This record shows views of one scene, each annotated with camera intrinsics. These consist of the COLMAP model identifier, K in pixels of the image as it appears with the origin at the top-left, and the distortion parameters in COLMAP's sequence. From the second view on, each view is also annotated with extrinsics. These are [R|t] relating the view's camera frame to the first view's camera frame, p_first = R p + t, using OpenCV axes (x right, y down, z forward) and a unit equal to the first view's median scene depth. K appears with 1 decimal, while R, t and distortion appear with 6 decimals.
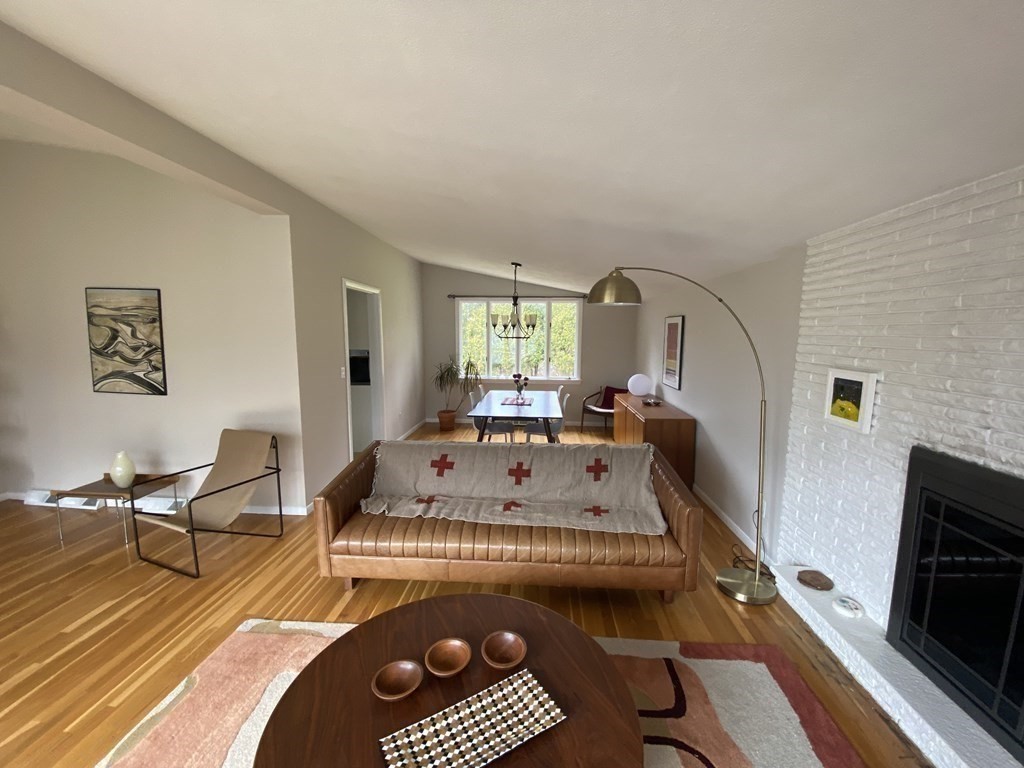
lens RADIAL K [[412.1, 0, 507.9], [0, 412.1, 385.3], [0, 0, 1]] dist [0.040262, -0.031072]
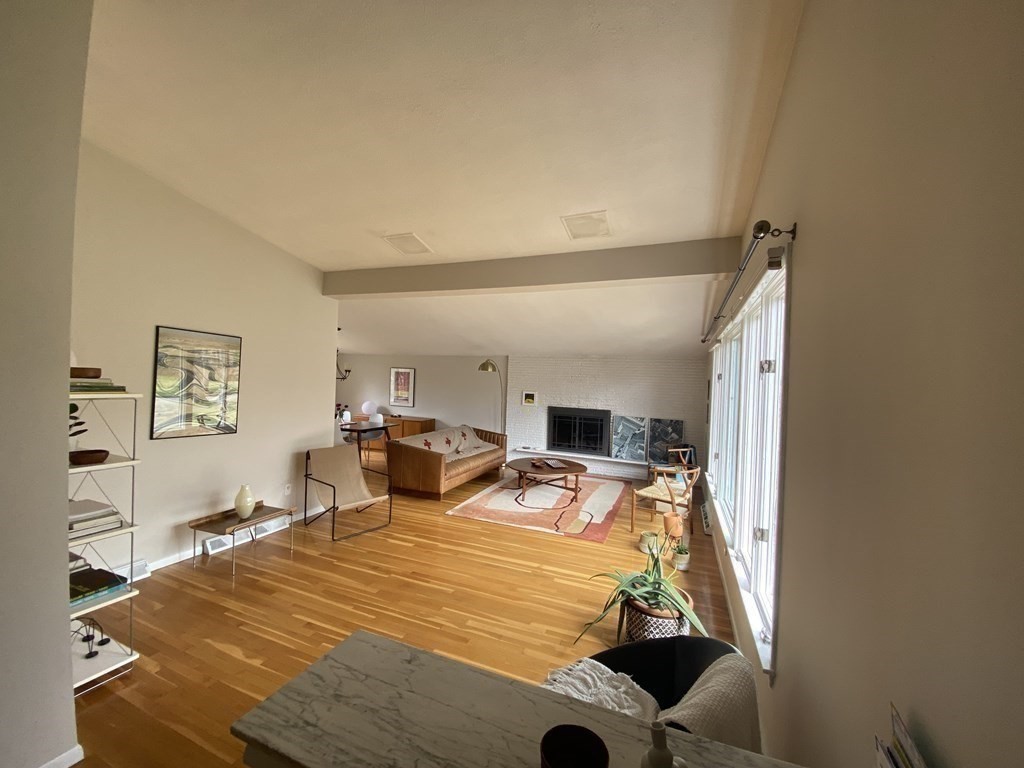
lens RADIAL K [[412.1, 0, 507.9], [0, 412.1, 385.3], [0, 0, 1]] dist [0.040262, -0.031072]
pose [[0.305010, -0.007332, 0.952321, -2.077441], [0.086290, 0.996070, -0.019968, -0.021697], [-0.948432, 0.088266, 0.304444, -0.014219]]
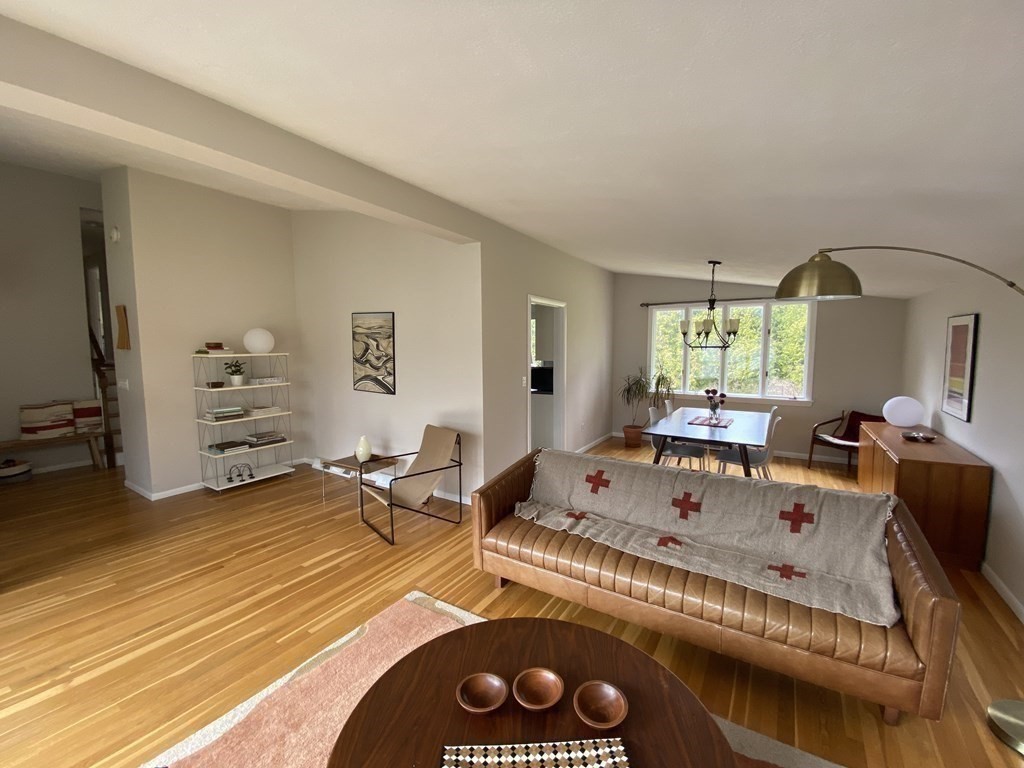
lens RADIAL K [[412.1, 0, 507.9], [0, 412.1, 385.3], [0, 0, 1]] dist [0.040262, -0.031072]
pose [[0.880332, 0.034681, -0.473089, 0.105032], [-0.049294, 0.998613, -0.018521, 0.001349], [0.471790, 0.039625, 0.880820, 0.064608]]
